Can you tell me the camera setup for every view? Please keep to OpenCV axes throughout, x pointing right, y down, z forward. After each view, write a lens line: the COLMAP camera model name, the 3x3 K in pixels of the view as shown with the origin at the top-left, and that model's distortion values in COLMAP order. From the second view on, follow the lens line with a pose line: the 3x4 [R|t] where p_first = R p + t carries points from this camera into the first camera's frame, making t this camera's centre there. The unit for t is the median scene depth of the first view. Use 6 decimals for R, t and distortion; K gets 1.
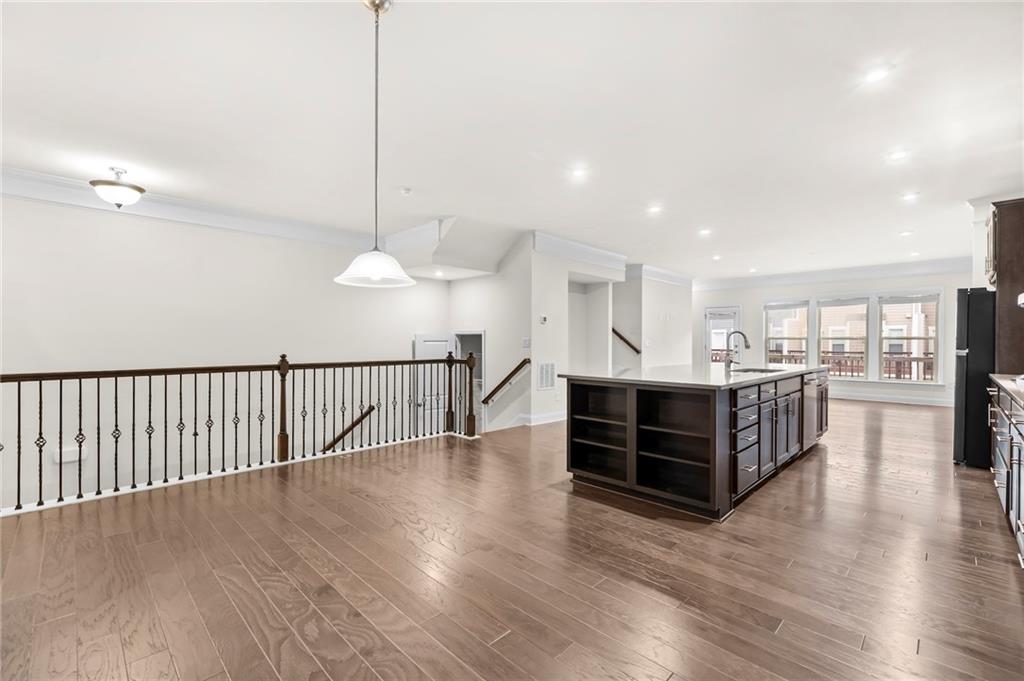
lens RADIAL K [[434.6, 0, 520.6], [0, 434.6, 343.4], [0, 0, 1]] dist [0.000470, 0.000616]
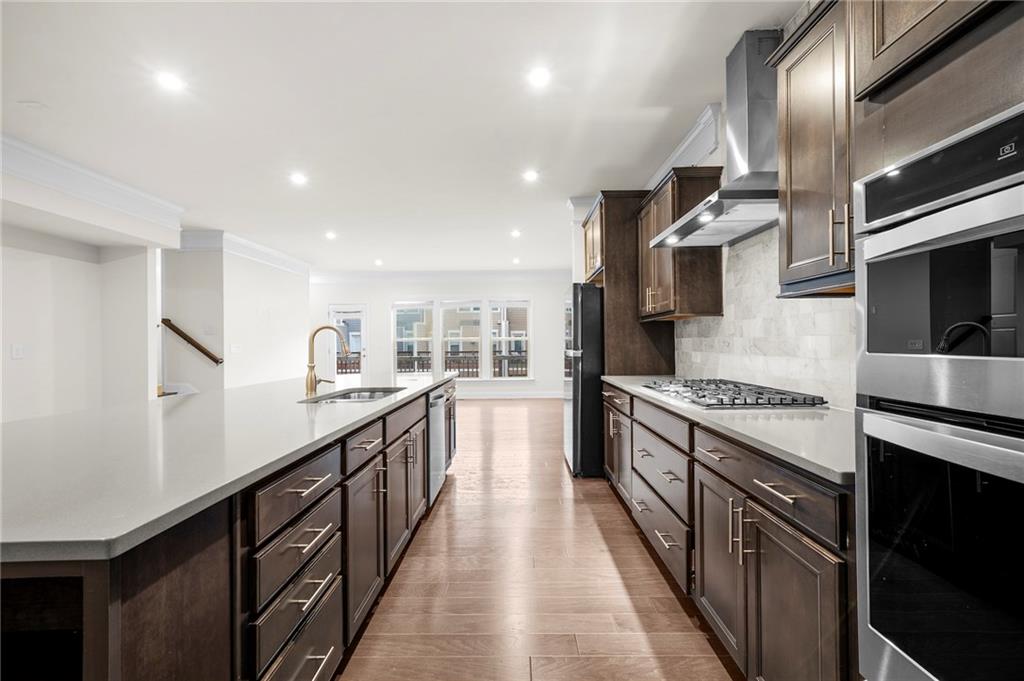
lens RADIAL K [[434.6, 0, 517.0], [0, 434.6, 340.7], [0, 0, 1]] dist [0.000470, 0.000616]
pose [[0.714173, -0.005542, 0.699948, 0.278844], [0.014625, 0.999869, -0.007005, -0.000833], [-0.699817, 0.015240, 0.714160, 0.424882]]
